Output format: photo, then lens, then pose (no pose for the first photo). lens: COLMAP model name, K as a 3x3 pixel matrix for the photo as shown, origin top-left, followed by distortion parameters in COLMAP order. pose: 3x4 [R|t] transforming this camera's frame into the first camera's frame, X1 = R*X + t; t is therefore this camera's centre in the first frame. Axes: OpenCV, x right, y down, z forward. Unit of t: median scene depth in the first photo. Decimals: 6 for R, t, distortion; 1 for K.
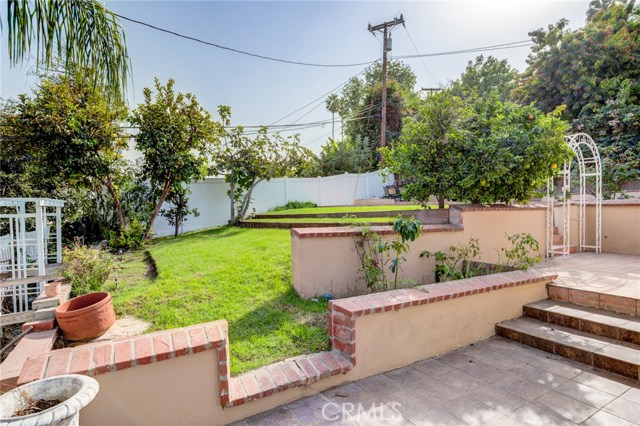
lens RADIAL K [[337.1, 0, 320.0], [0, 337.1, 213.0], [0, 0, 1]] dist [0.002237, 0.001261]
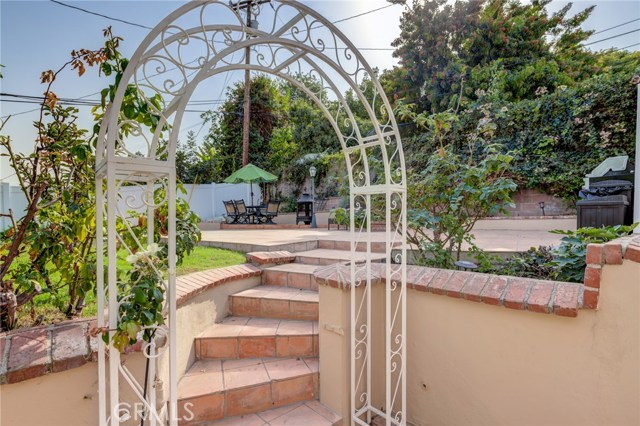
lens RADIAL K [[310.0, 0, 319.9], [0, 310.0, 223.5], [0, 0, 1]] dist [-0.003124, 0.000211]
pose [[0.981218, 0.006957, 0.192778, 0.707870], [-0.006936, 0.999976, -0.000782, -0.084419], [-0.192779, -0.000570, 0.981242, 0.747117]]
